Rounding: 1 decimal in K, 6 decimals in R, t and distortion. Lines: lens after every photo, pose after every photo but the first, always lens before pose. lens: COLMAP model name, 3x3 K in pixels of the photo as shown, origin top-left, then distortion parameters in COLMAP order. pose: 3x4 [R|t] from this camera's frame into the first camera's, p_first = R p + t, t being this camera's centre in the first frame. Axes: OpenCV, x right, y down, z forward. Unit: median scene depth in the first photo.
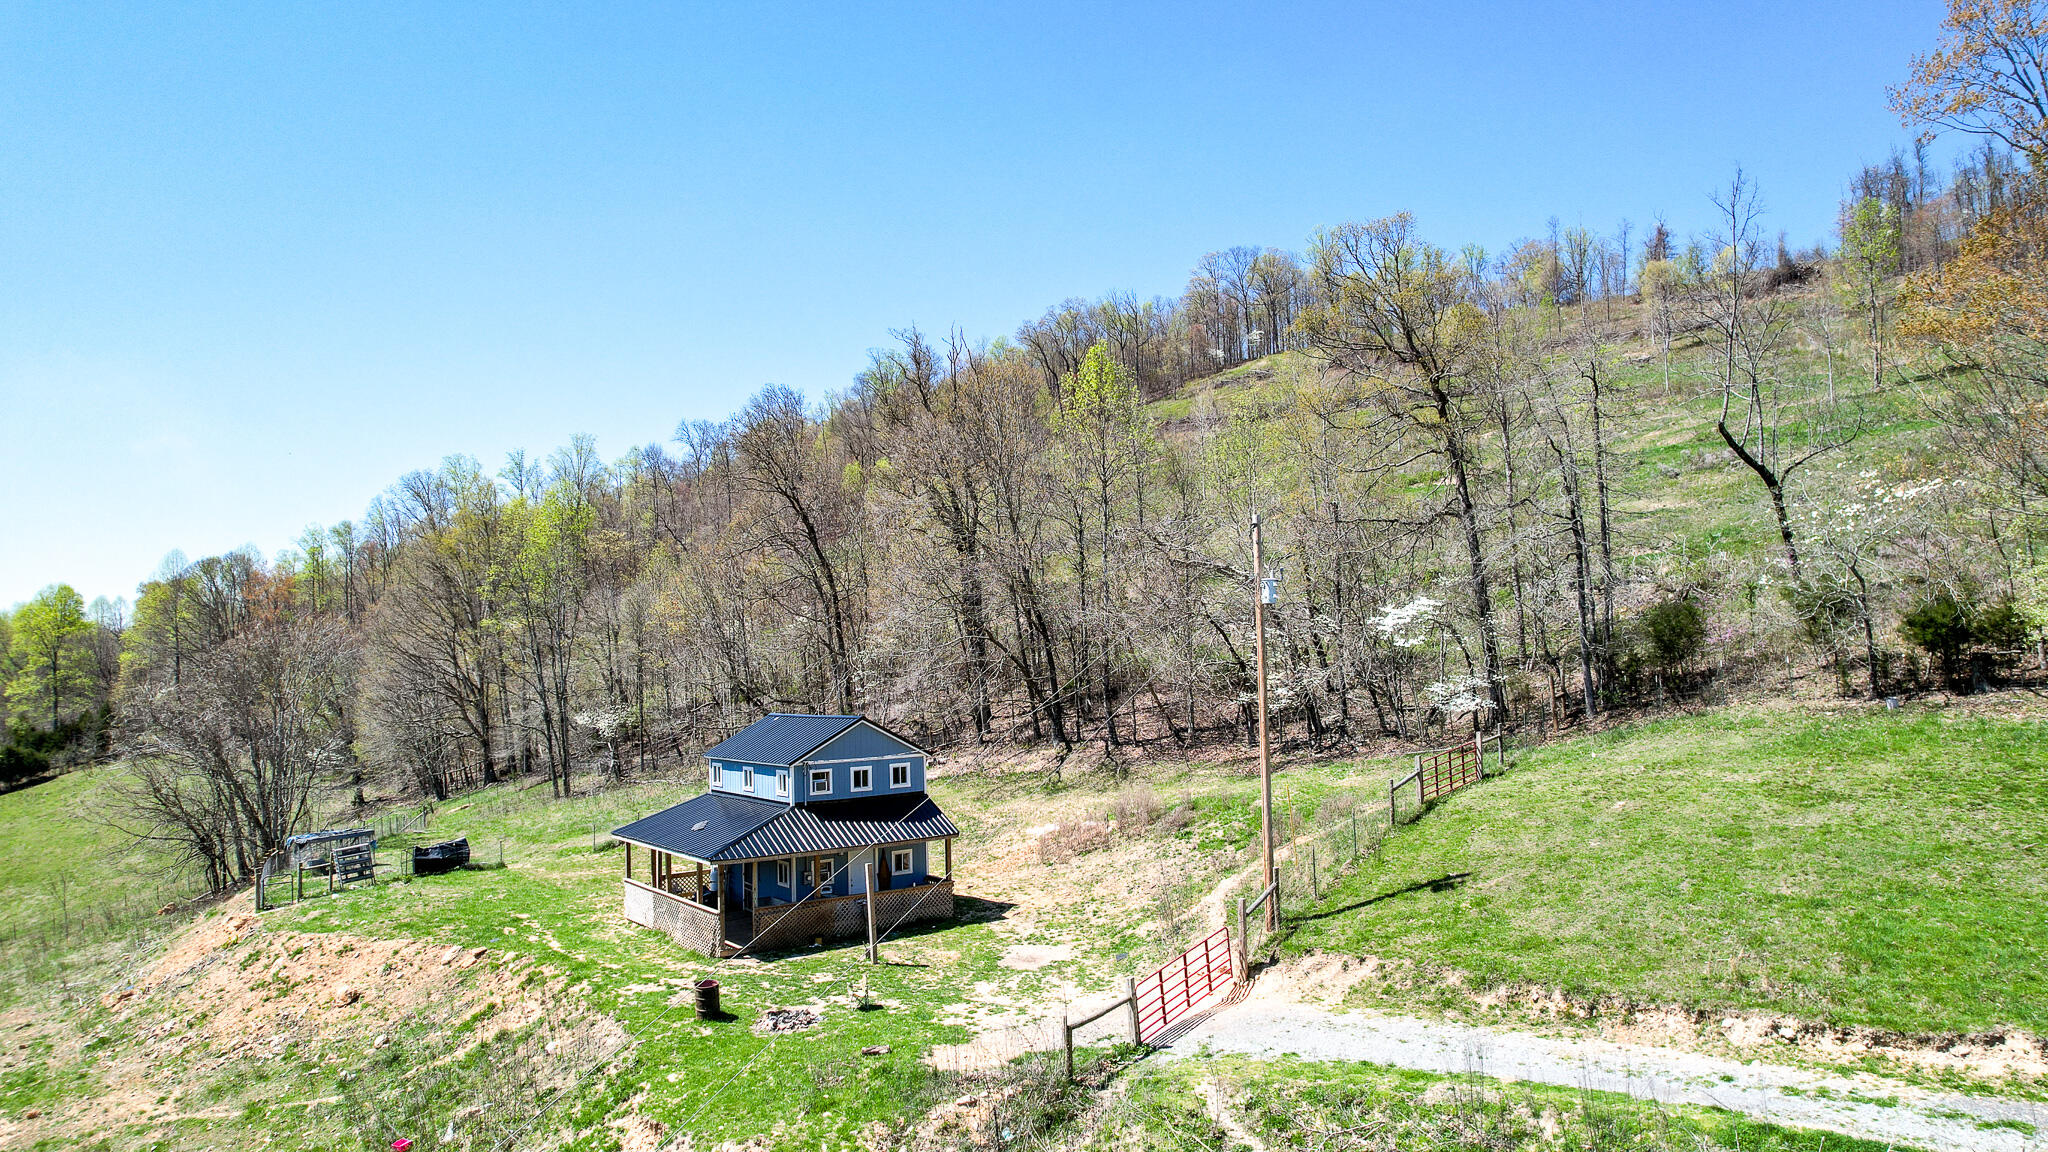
lens RADIAL K [[1307.5, 0, 1018.8], [0, 1307.5, 574.0], [0, 0, 1]] dist [-0.079694, 0.074354]
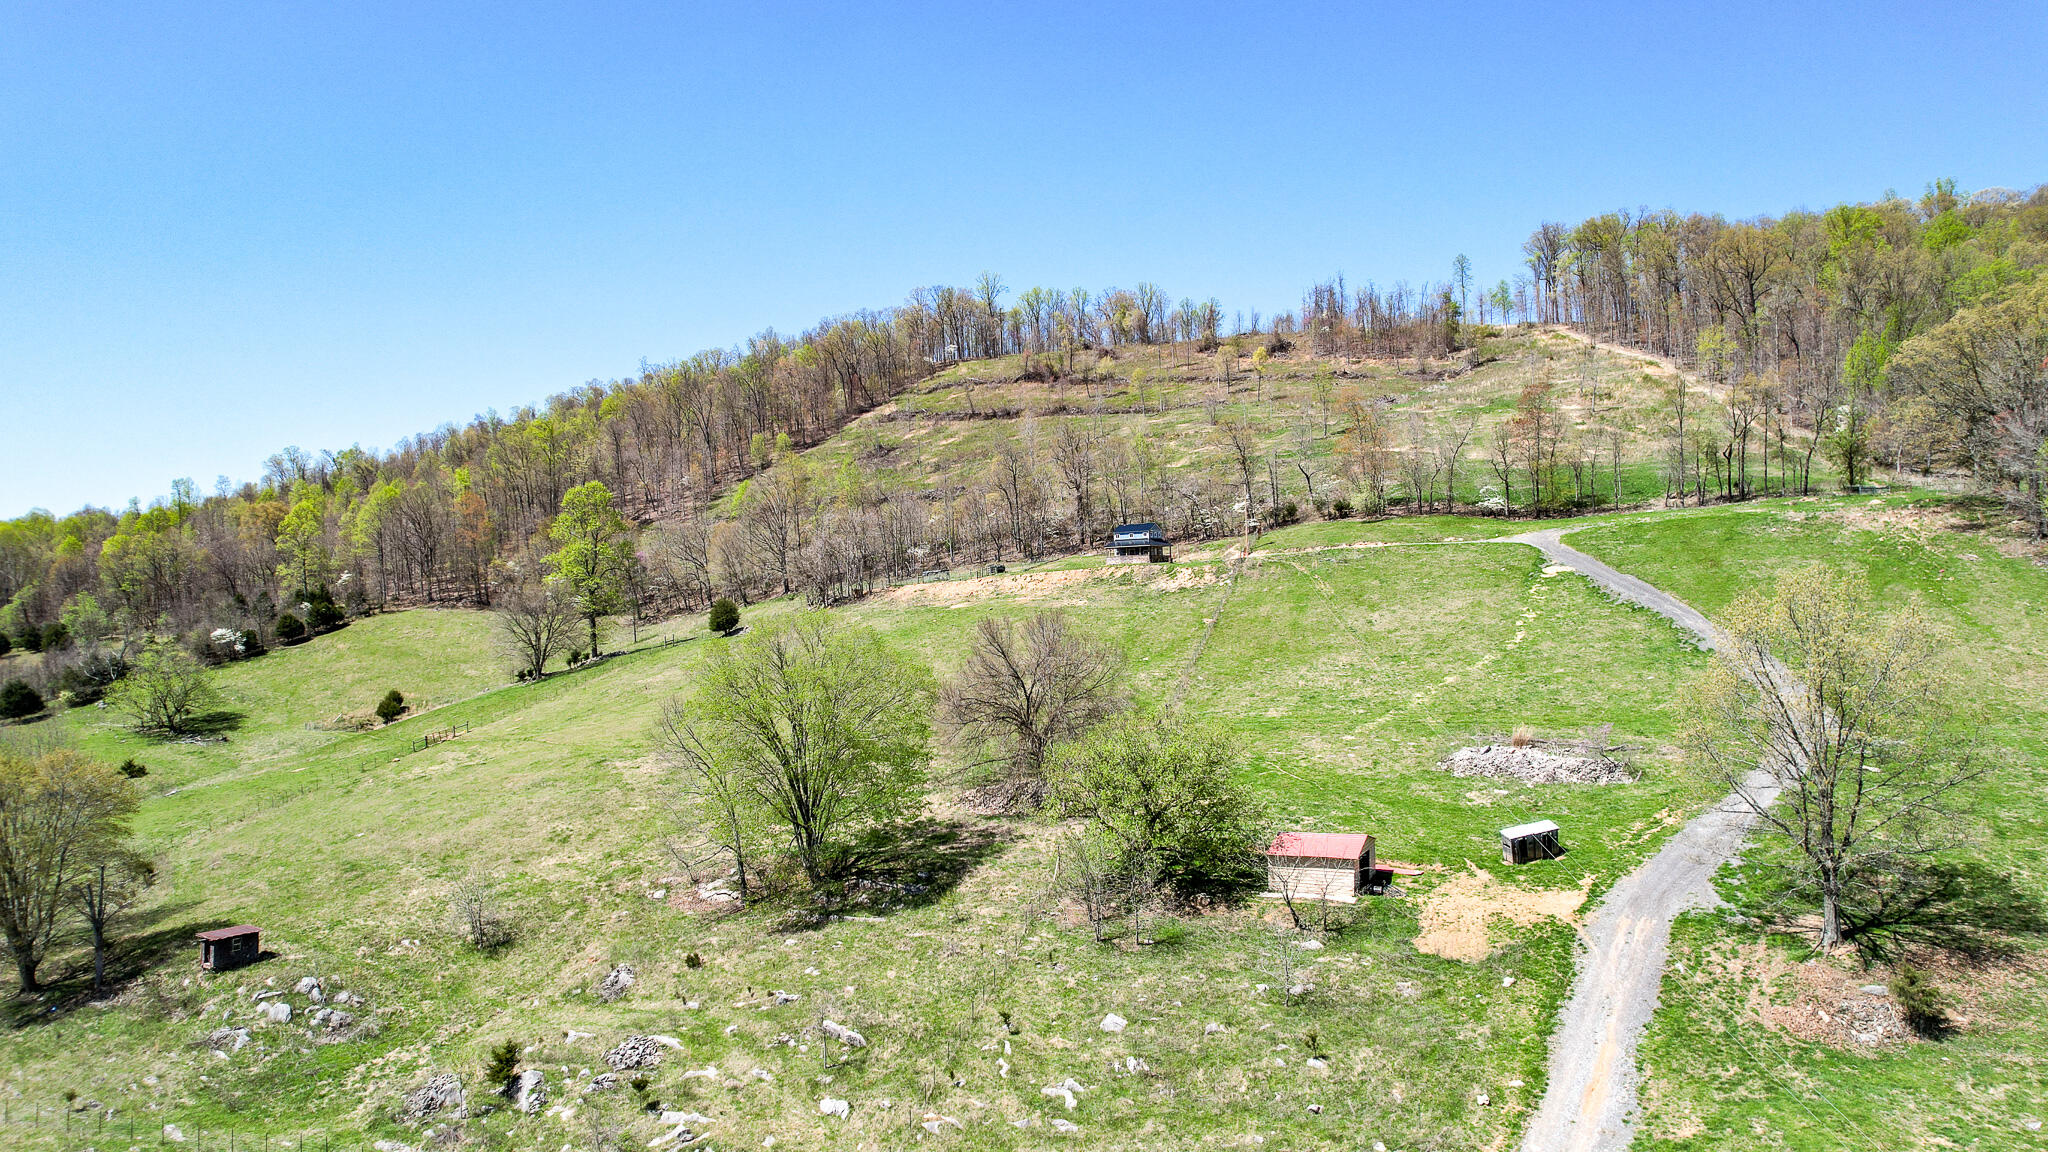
lens RADIAL K [[1307.5, 0, 1022.3], [0, 1307.5, 571.9], [0, 0, 1]] dist [-0.079694, 0.074354]
pose [[0.930526, -0.003416, 0.366209, -0.358840], [-0.010645, 0.999282, 0.036371, 0.018649], [-0.366070, -0.037742, 0.929821, -0.512684]]
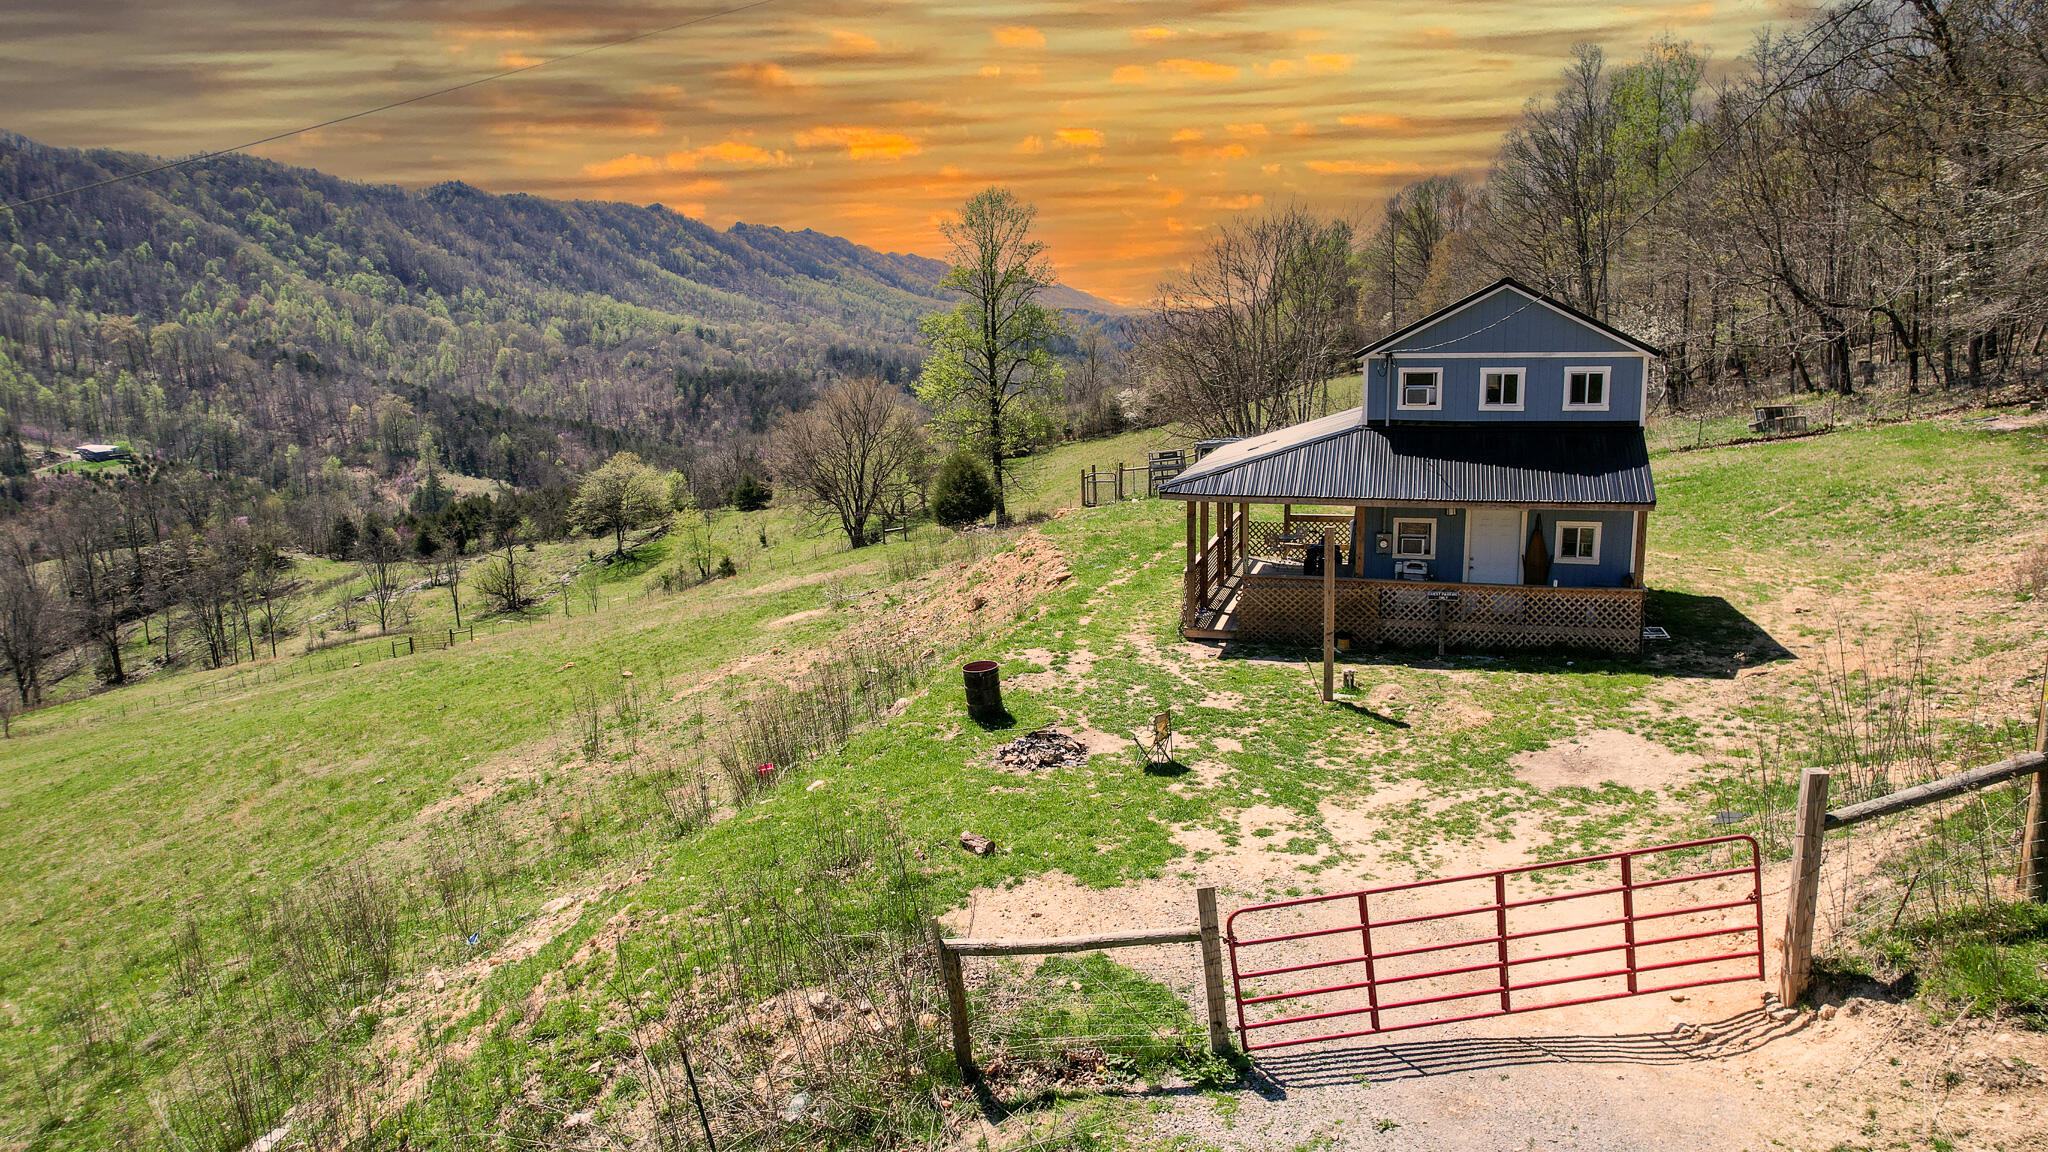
lens RADIAL K [[1307.5, 0, 1027.0], [0, 1307.5, 579.5], [0, 0, 1]] dist [-0.079694, 0.074354]
pose [[0.591160, 0.164480, -0.789605, 0.255886], [0.062082, 0.966802, 0.247870, 0.097837], [0.804162, -0.195551, 0.561323, 0.579082]]
